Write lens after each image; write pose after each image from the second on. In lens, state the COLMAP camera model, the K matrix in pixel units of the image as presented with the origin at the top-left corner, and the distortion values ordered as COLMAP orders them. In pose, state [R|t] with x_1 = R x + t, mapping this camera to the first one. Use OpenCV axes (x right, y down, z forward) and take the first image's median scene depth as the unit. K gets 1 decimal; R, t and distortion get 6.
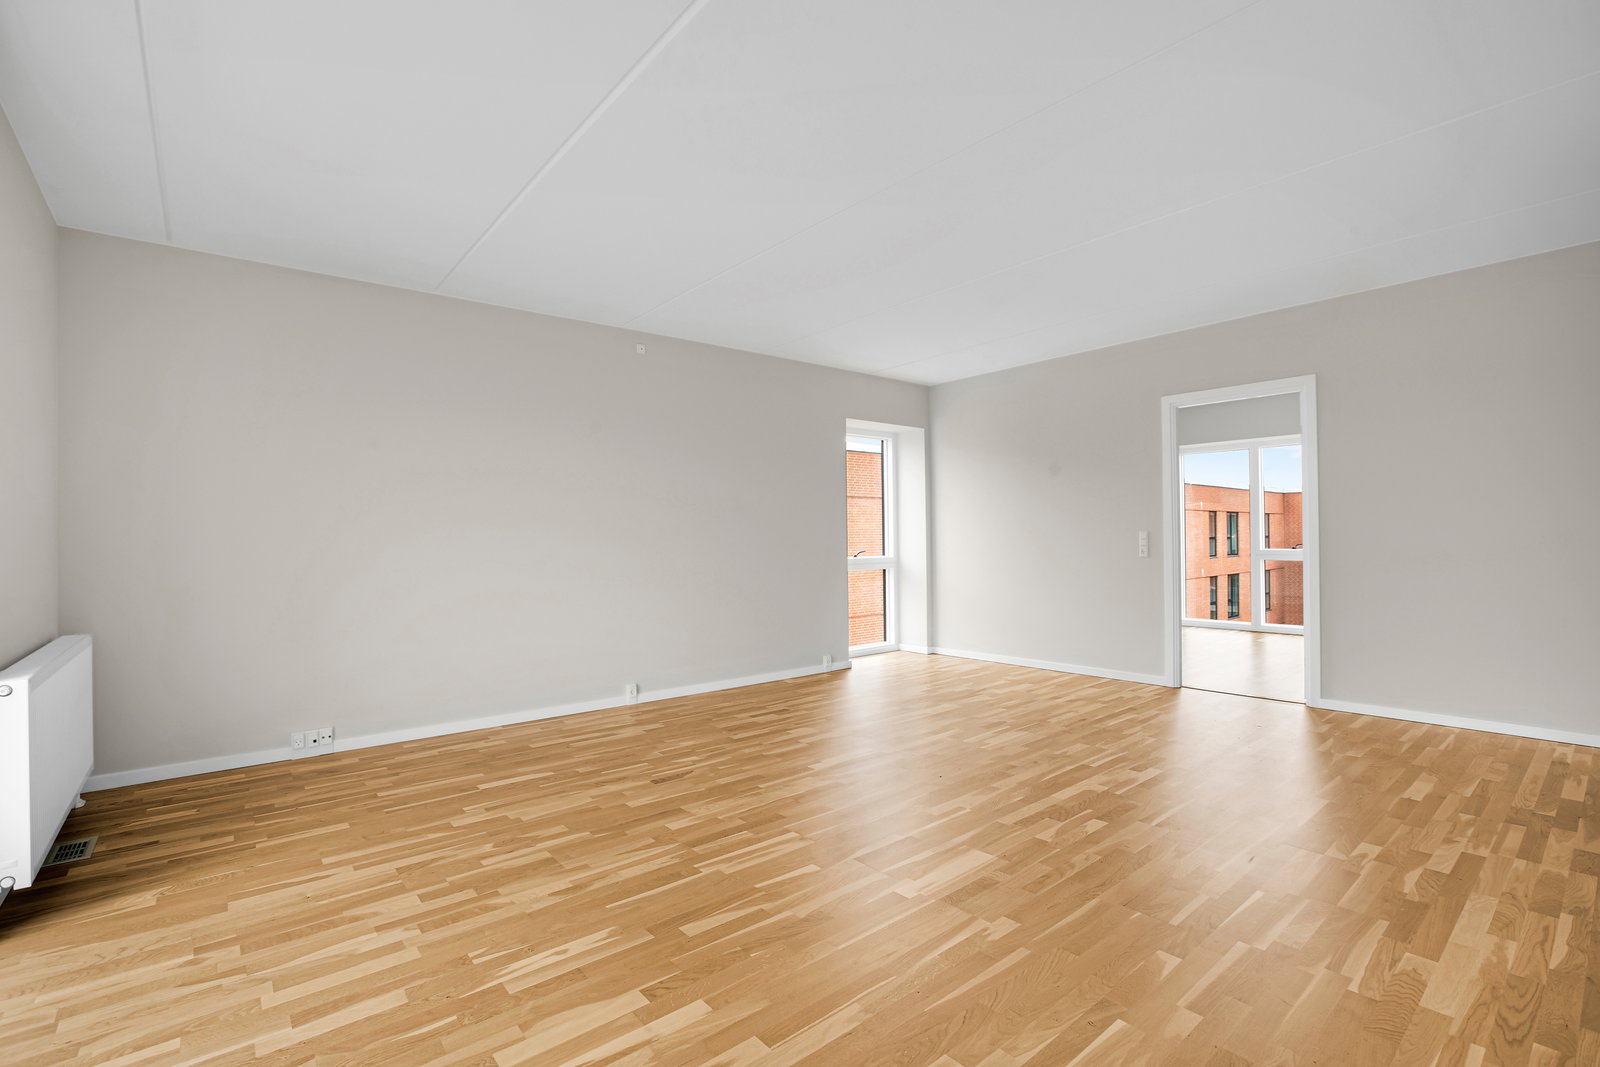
lens RADIAL K [[727.4, 0, 797.5], [0, 727.4, 542.1], [0, 0, 1]] dist [-0.043908, 0.007403]
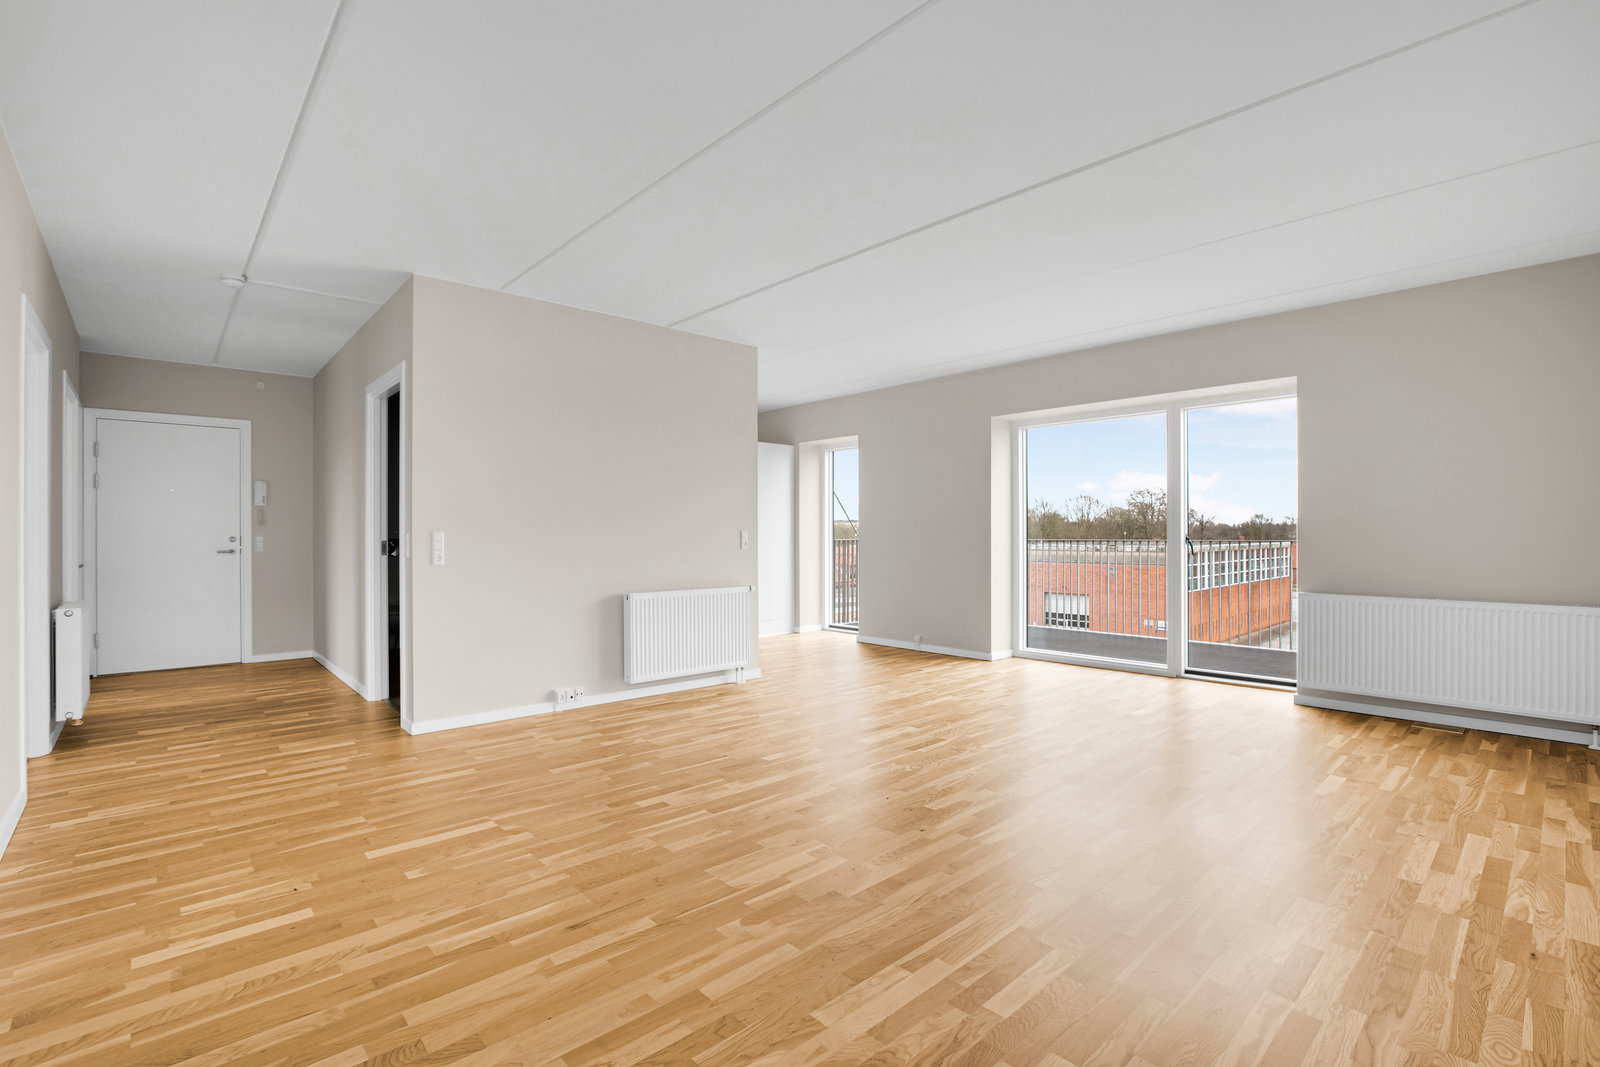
lens RADIAL K [[727.4, 0, 807.3], [0, 727.4, 531.4], [0, 0, 1]] dist [-0.043908, 0.007403]
pose [[-0.998688, 0.013282, -0.049458, 0.395088], [0.013077, 0.999905, 0.004464, -0.020259], [0.049513, 0.003811, -0.998766, 2.219186]]
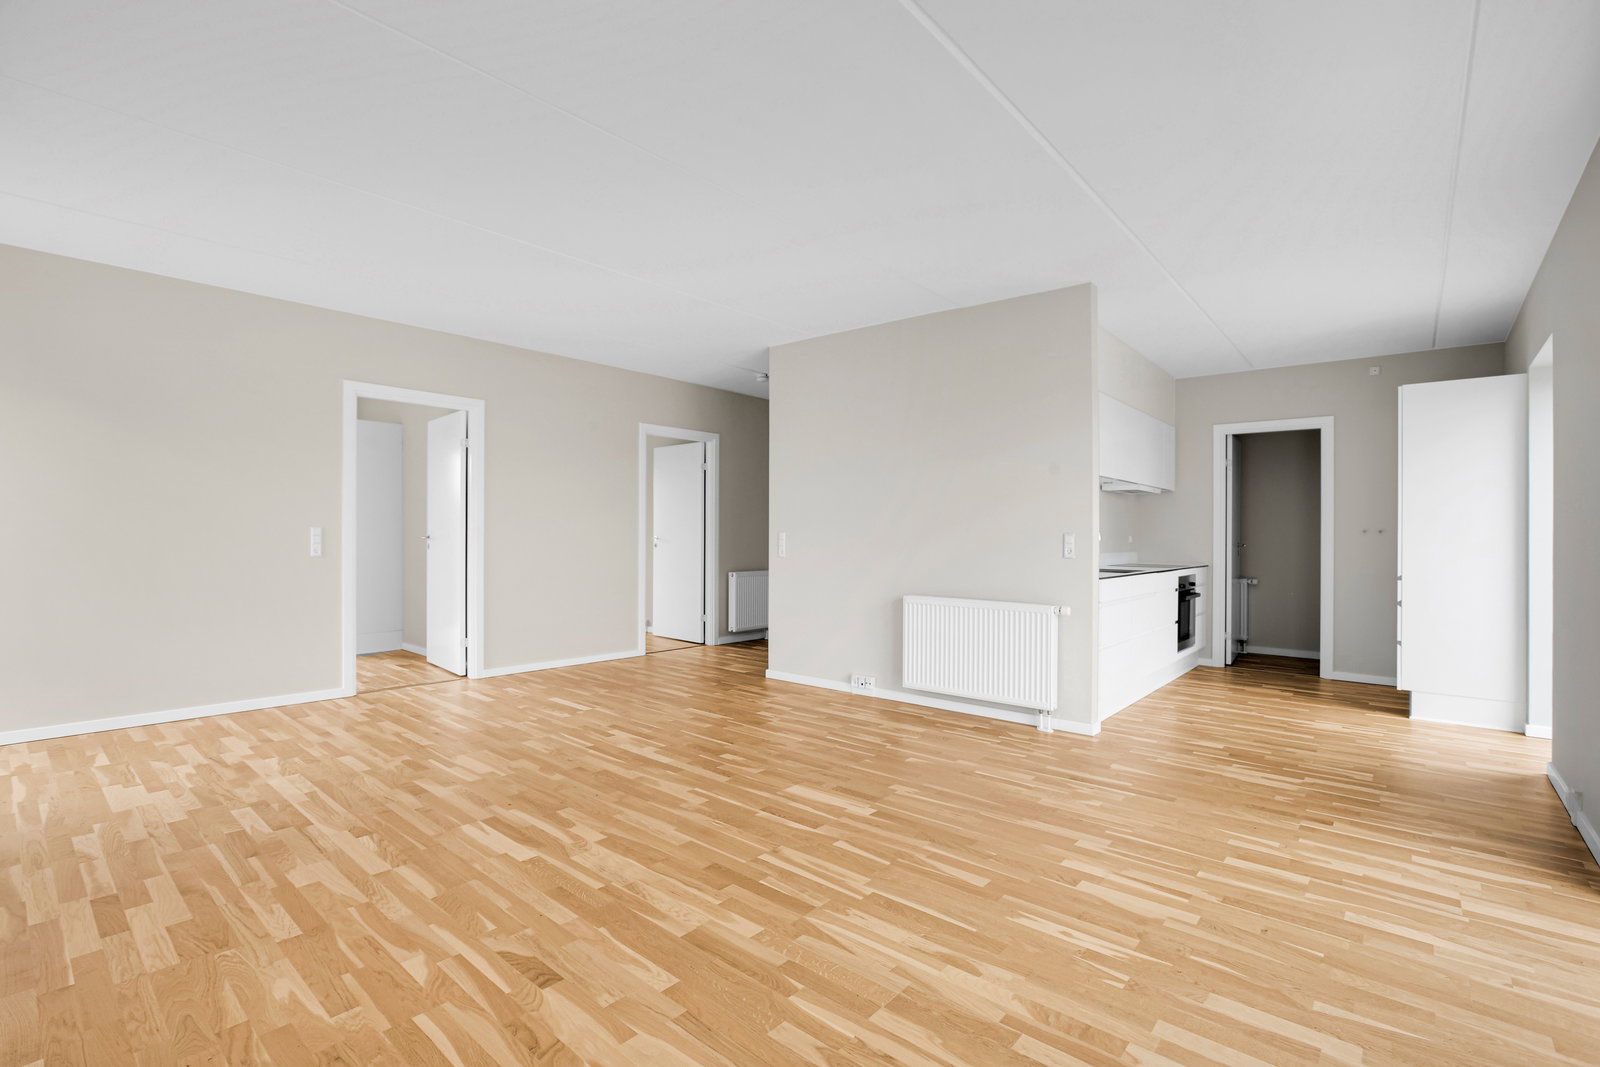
lens RADIAL K [[727.4, 0, 799.2], [0, 727.4, 525.6], [0, 0, 1]] dist [-0.043908, 0.007403]
pose [[-0.164471, 0.023332, 0.986106, -0.878178], [-0.003934, 0.999697, -0.024310, 0.004389], [-0.986374, -0.007877, -0.164329, 1.049426]]
